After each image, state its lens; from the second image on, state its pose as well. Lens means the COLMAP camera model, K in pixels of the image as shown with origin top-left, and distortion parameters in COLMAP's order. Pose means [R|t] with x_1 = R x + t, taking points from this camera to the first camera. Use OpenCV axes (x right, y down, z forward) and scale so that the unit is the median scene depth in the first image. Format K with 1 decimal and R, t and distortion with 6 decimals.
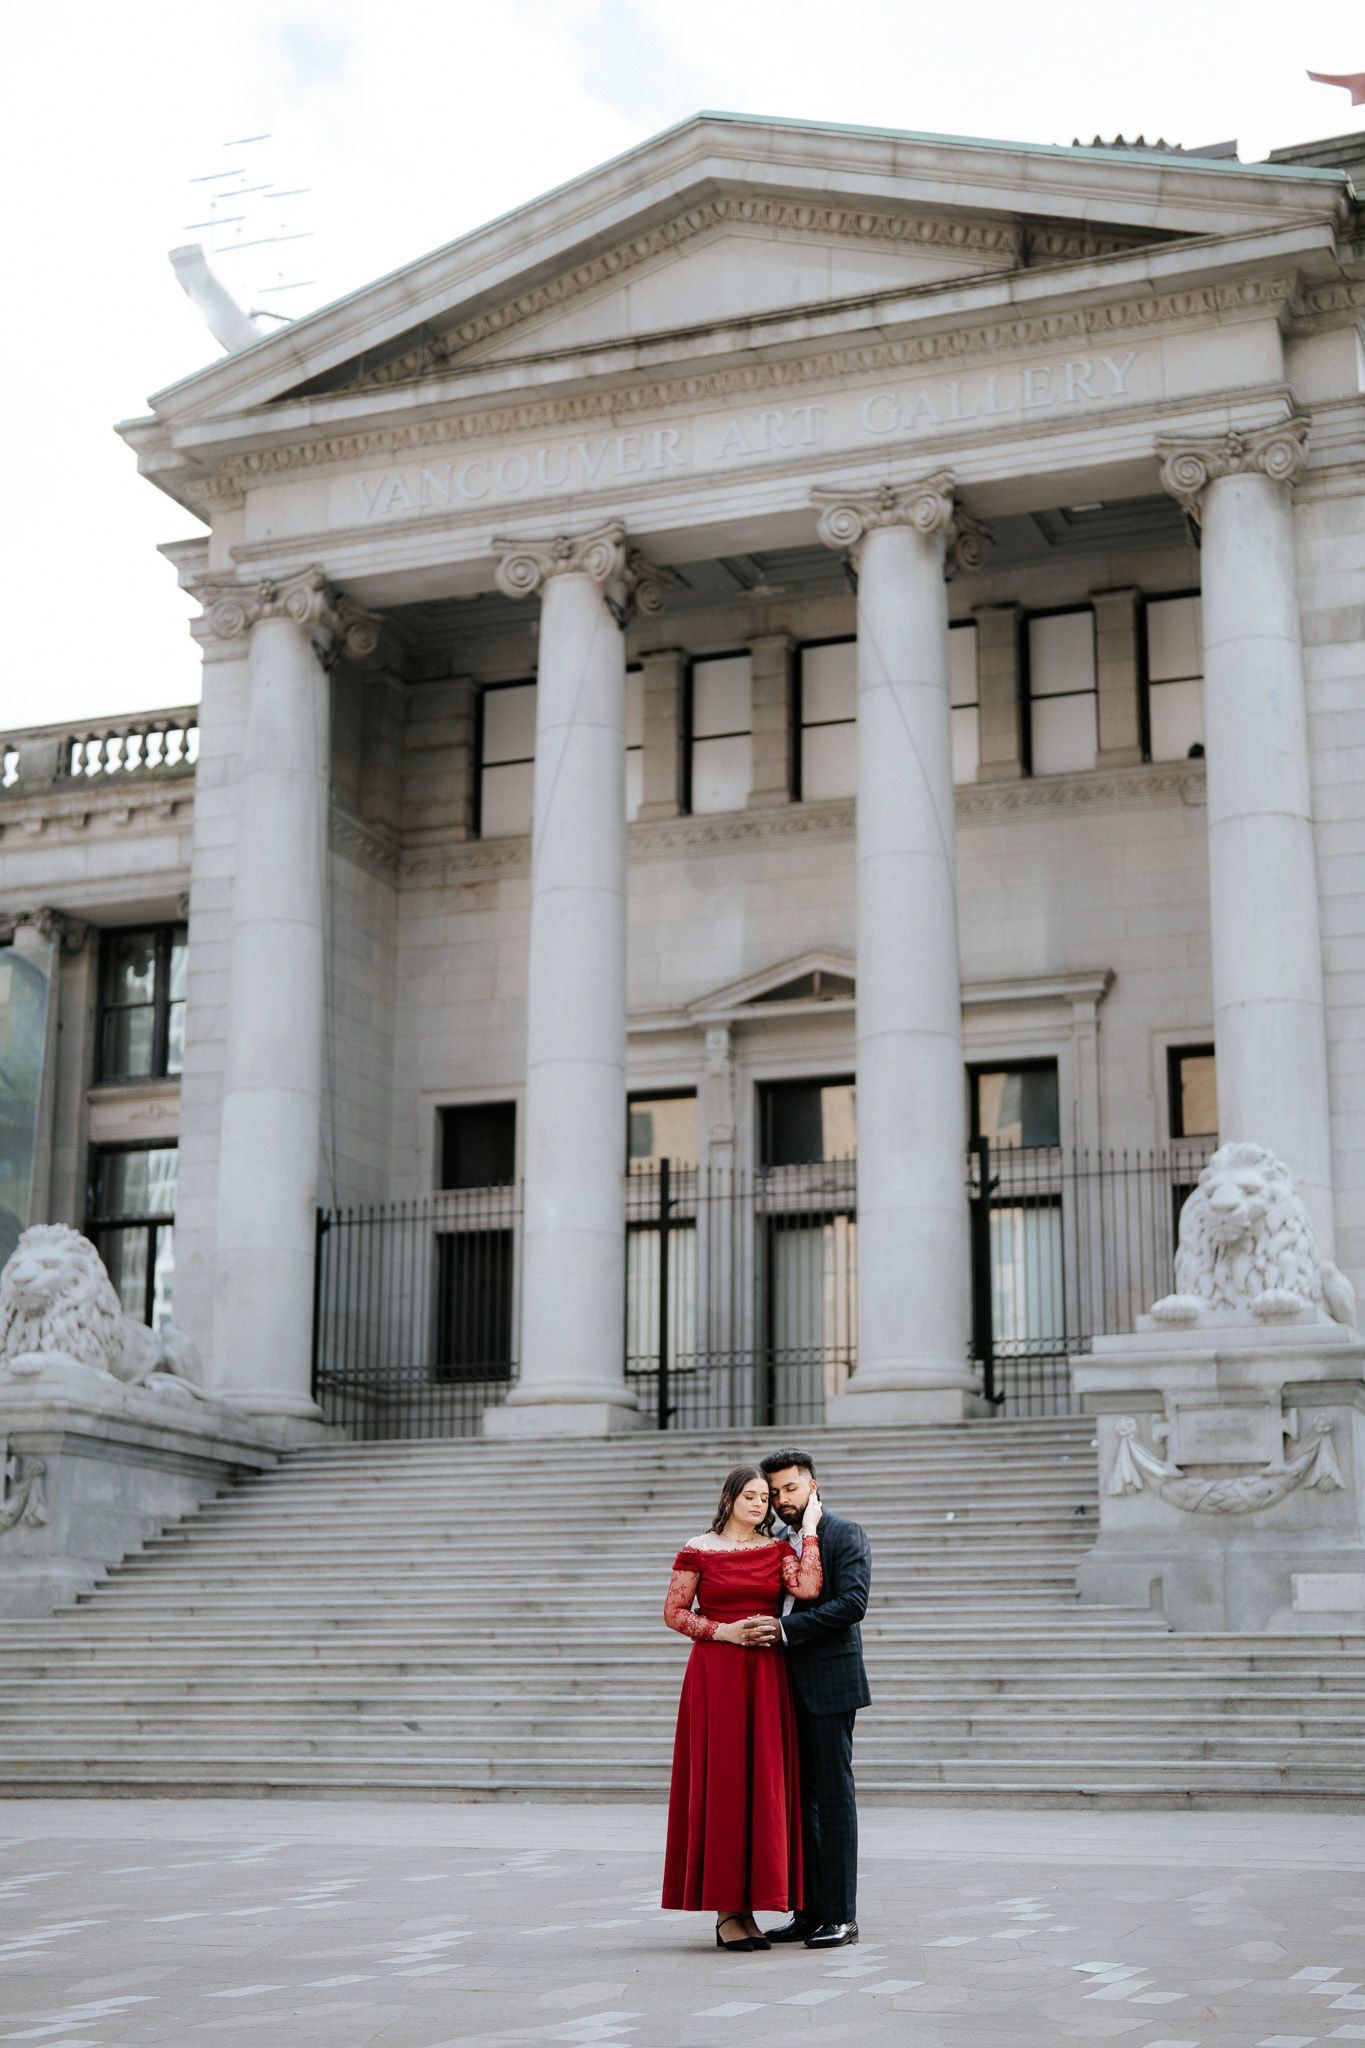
lens RADIAL K [[2931.8, 0, 680.9], [0, 2931.8, 1022.1], [0, 0, 1]] dist [-0.128569, 0.846449]
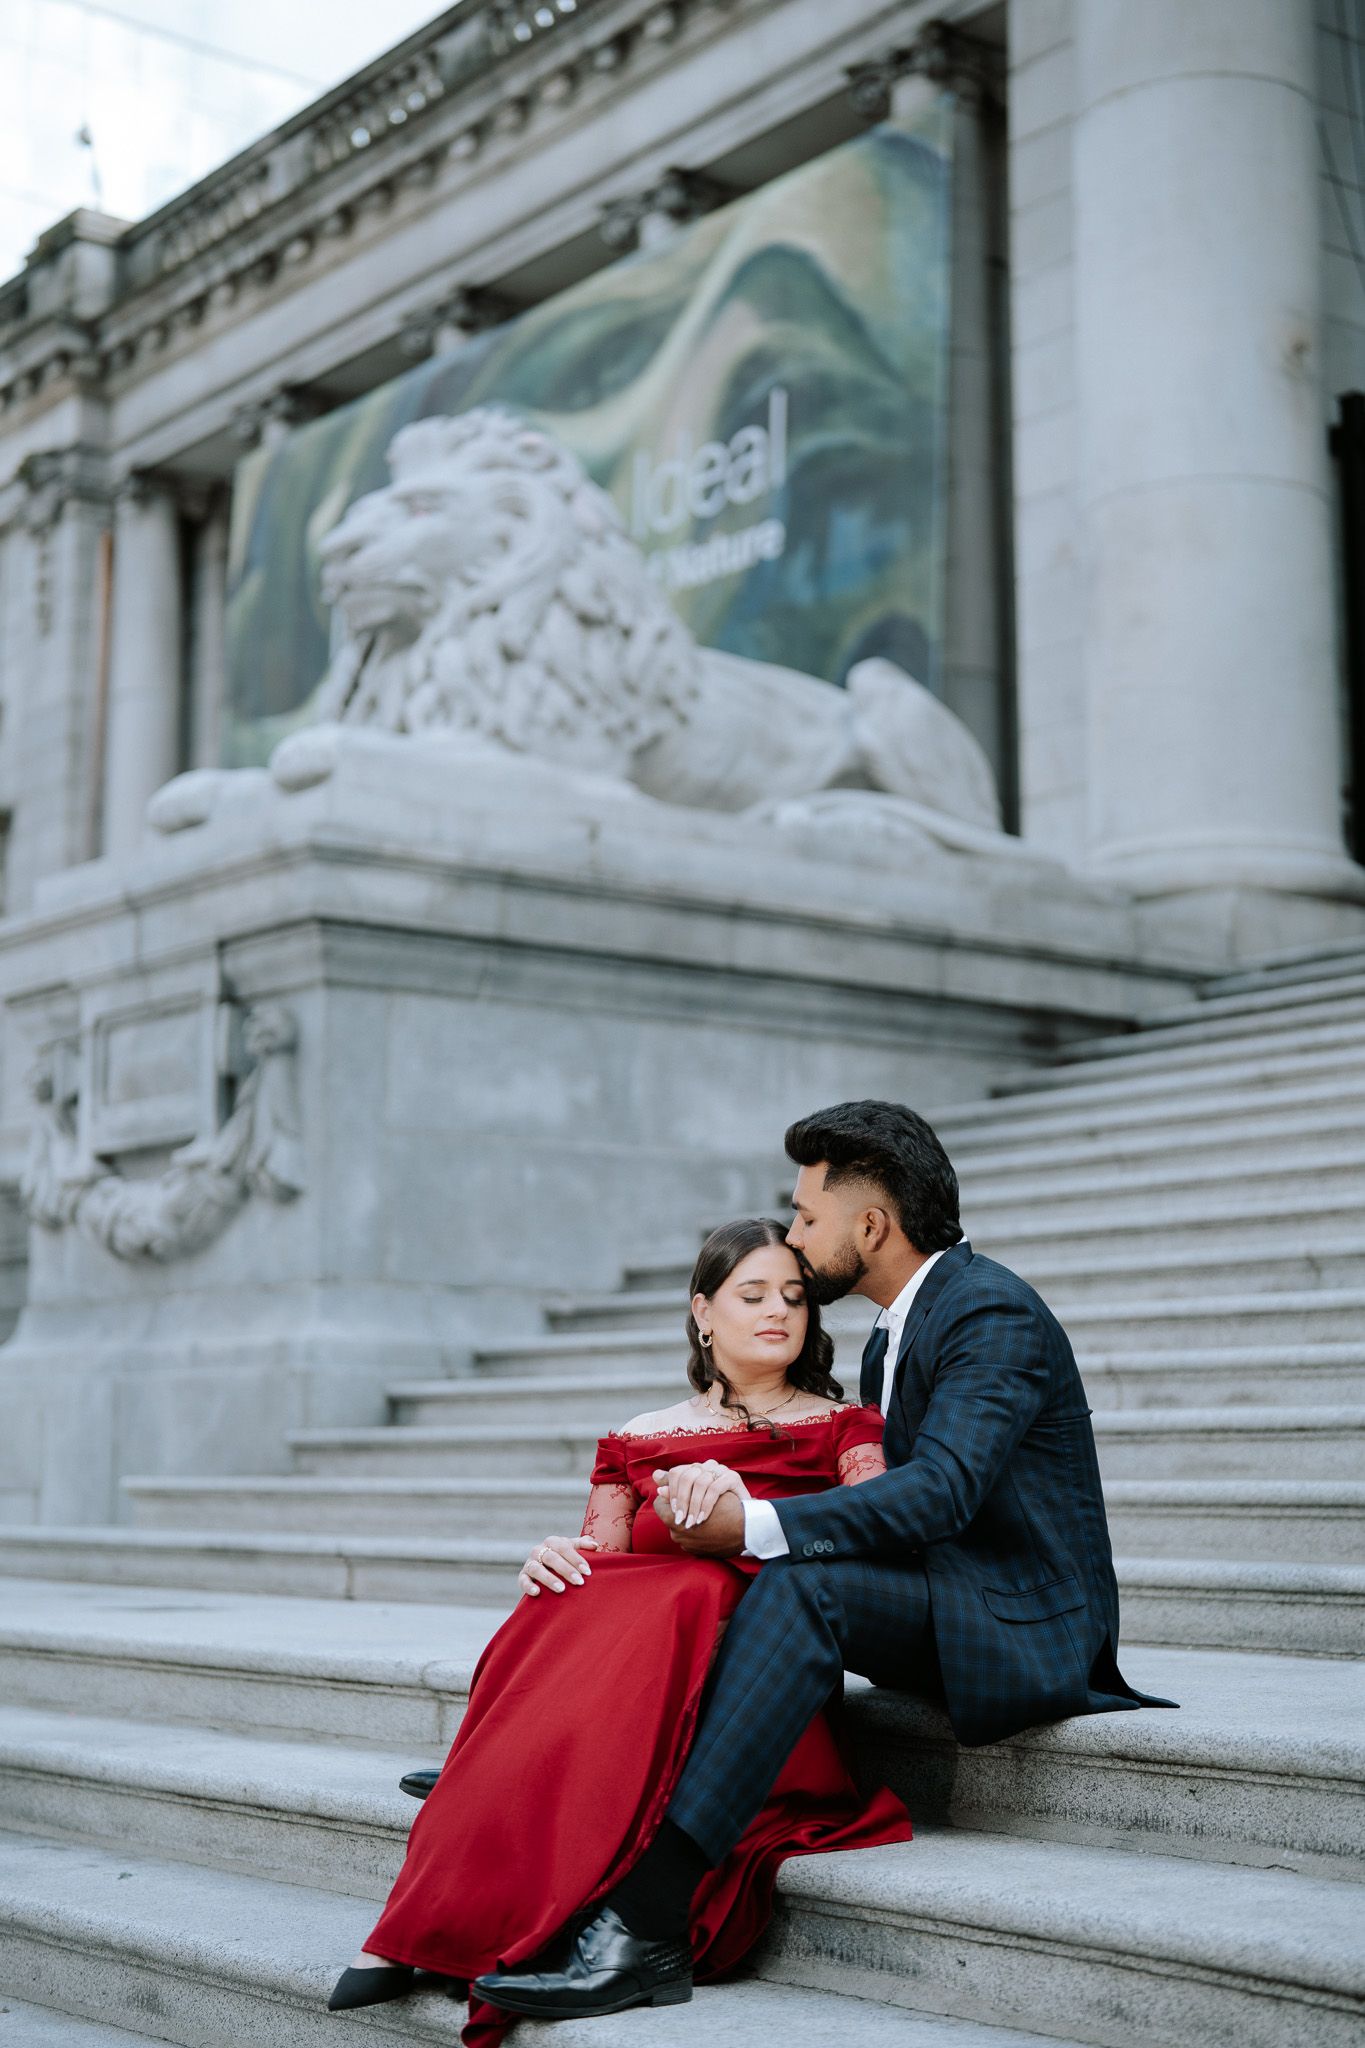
lens RADIAL K [[3048.0, 0, 694.4], [0, 3048.0, 1025.7], [0, 0, 1]] dist [-0.083616, 0.753338]
pose [[0.860916, -0.080726, -0.502301, 0.001371], [0.131072, 0.989195, 0.065673, 0.121294], [0.491572, -0.122376, 0.862195, 0.643126]]
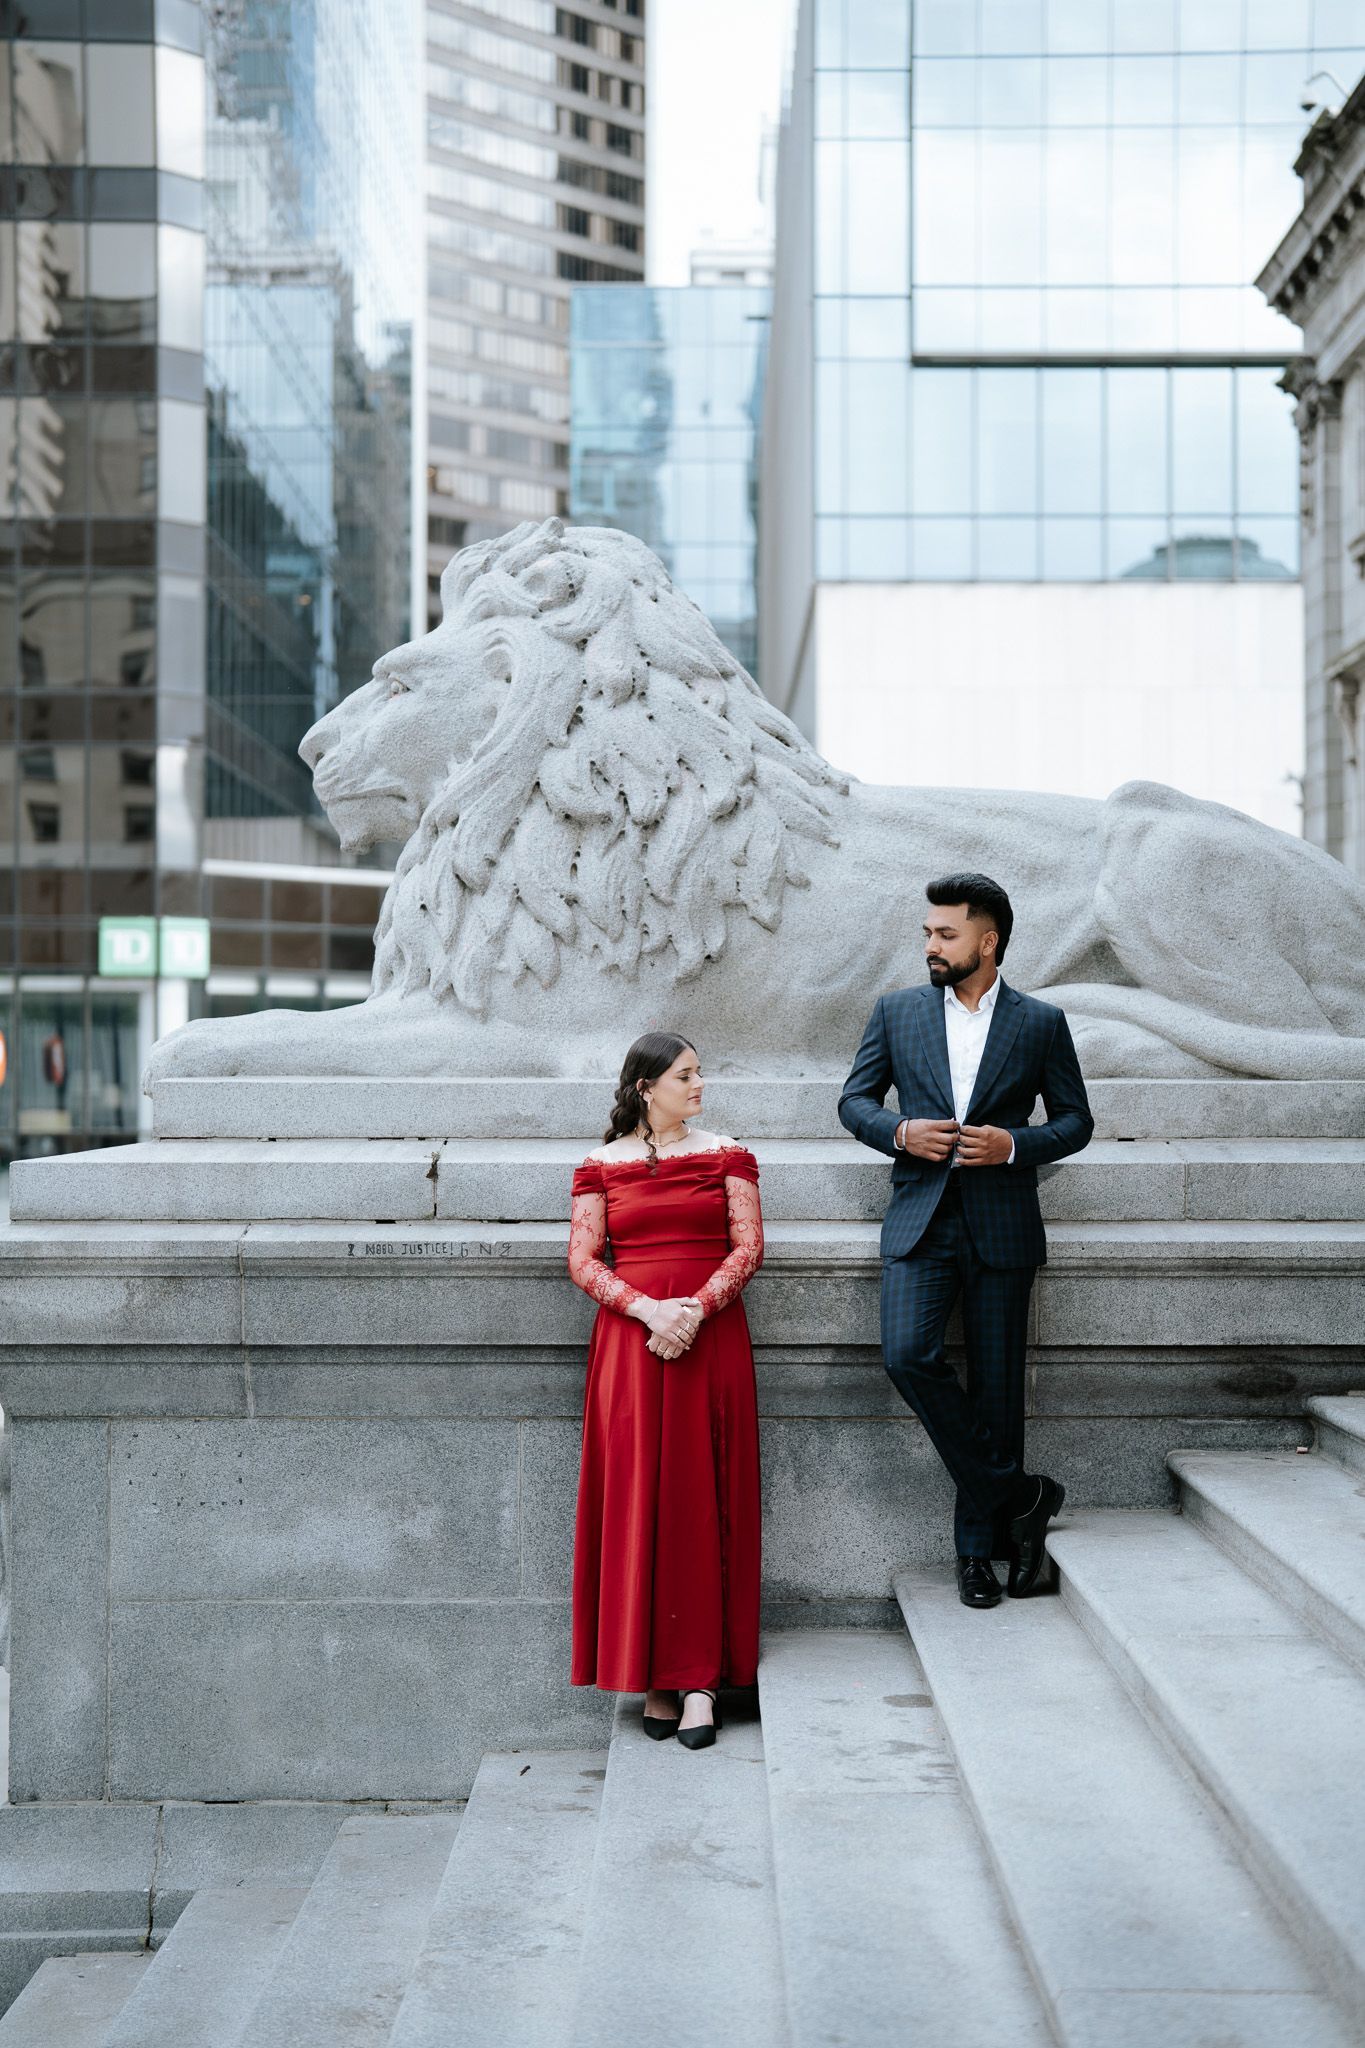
lens RADIAL K [[2873.8, 0, 683.3], [0, 2873.8, 1038.6], [0, 0, 1]] dist [-0.138204, 0.941403]
pose [[0.360745, -0.022473, -0.932394, 0.049351], [0.229822, 0.971025, 0.065514, 0.099694], [0.903906, -0.237918, 0.355457, 0.871962]]
